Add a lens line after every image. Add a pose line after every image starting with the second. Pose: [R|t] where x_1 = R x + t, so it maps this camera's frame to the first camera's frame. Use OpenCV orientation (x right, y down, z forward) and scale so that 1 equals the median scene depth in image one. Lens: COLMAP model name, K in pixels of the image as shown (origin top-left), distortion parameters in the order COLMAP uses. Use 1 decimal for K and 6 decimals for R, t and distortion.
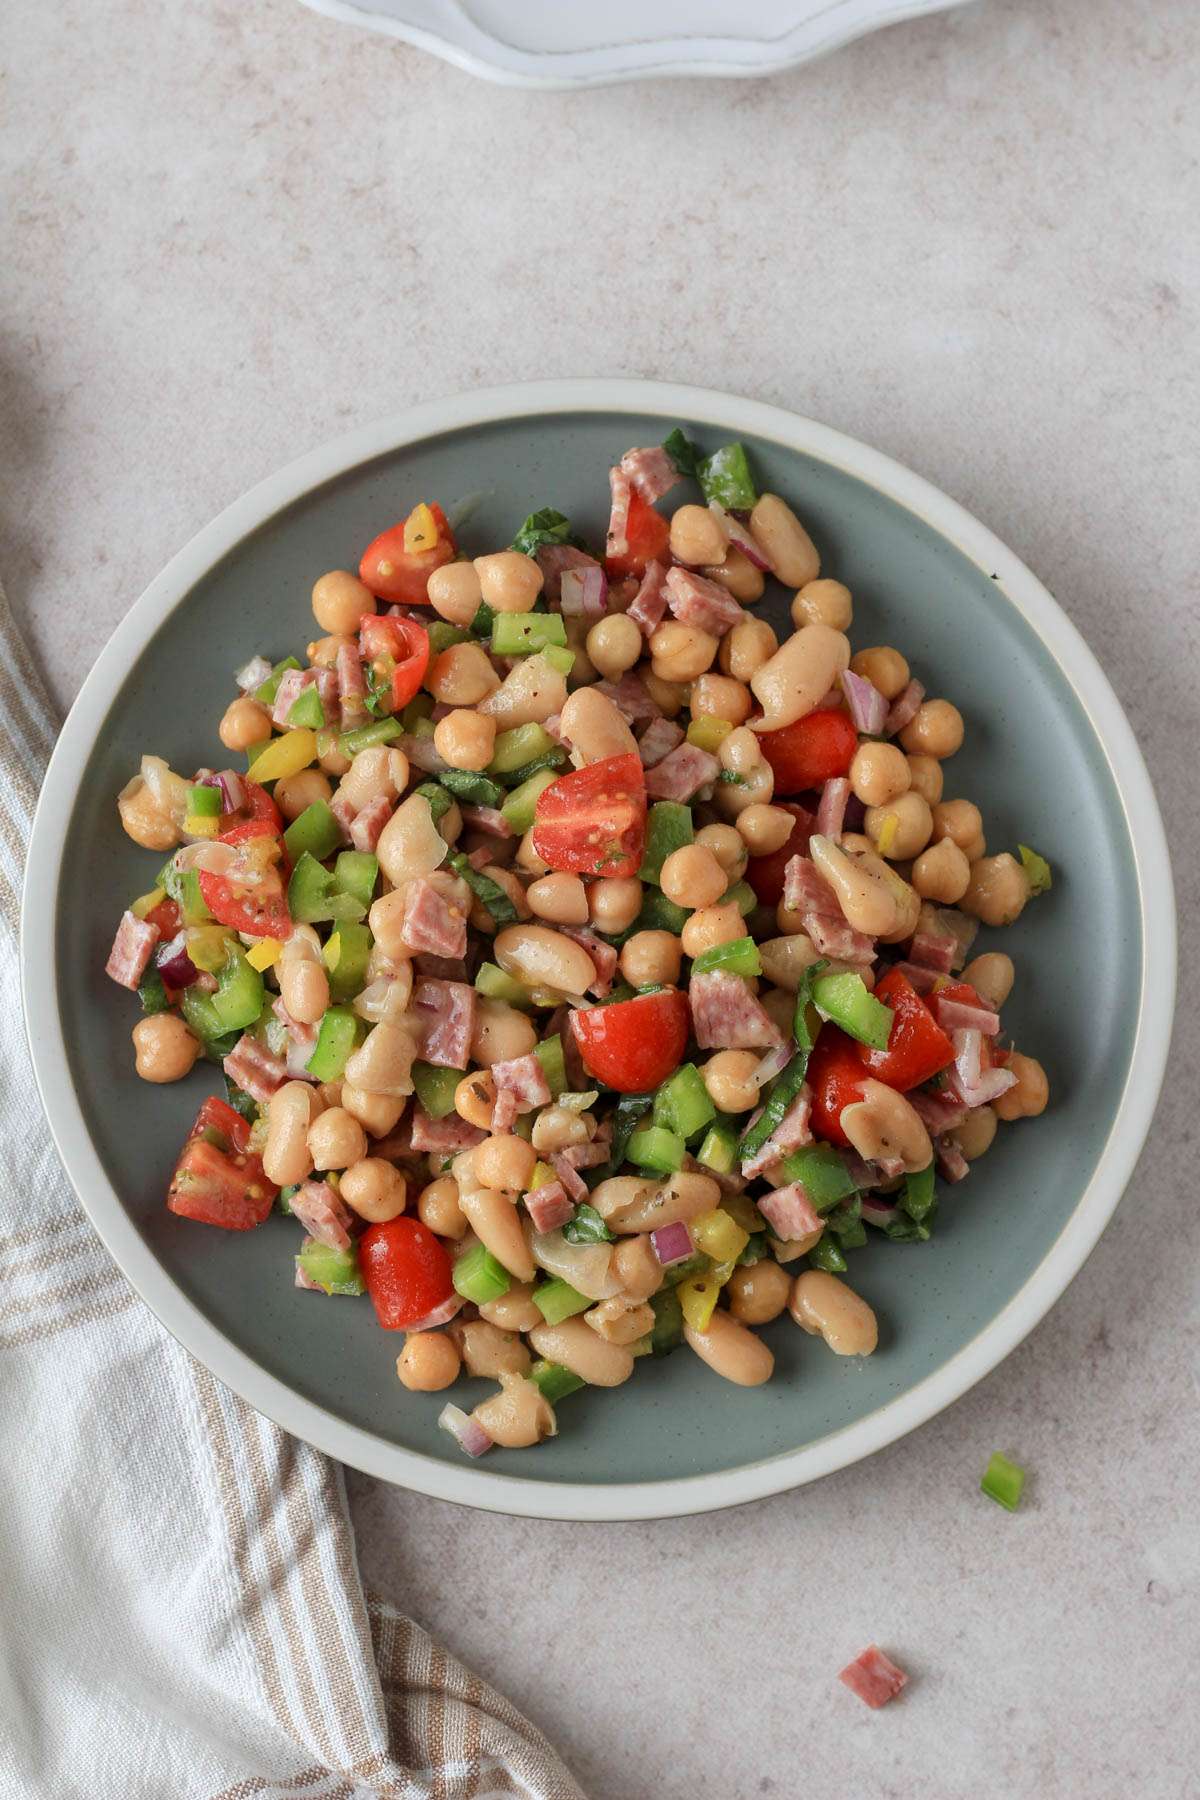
lens RADIAL K [[4477.0, 0, 599.0], [0, 4477.0, 901.0], [0, 0, 1]] dist [-0.108911, 0.000000]
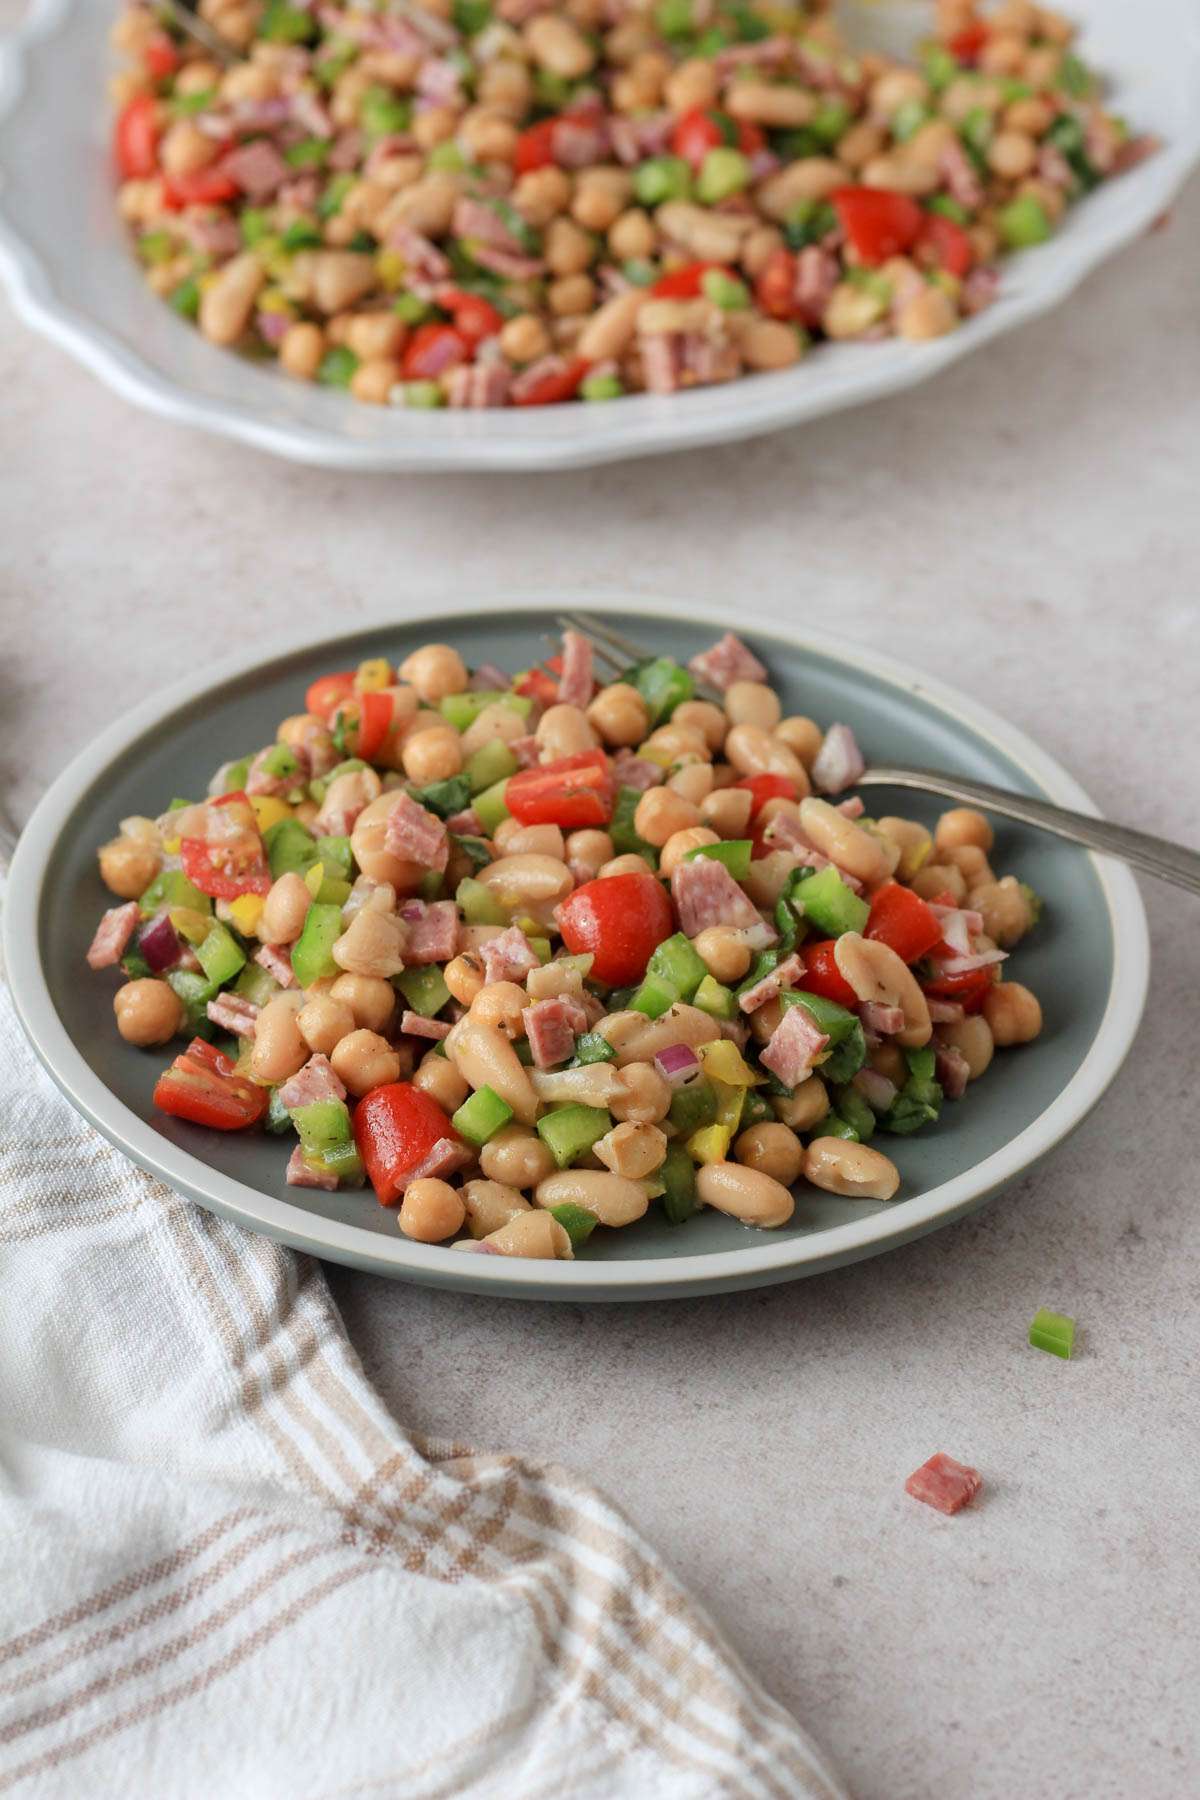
lens RADIAL K [[4477.0, 0, 600.9], [0, 4477.0, 901.3], [0, 0, 1]] dist [-0.108911, 0.000000]
pose [[0.996353, -0.040373, 0.075176, -0.070486], [0.081641, 0.707283, -0.702200, 0.718579], [-0.024821, 0.705776, 0.708000, 0.280736]]
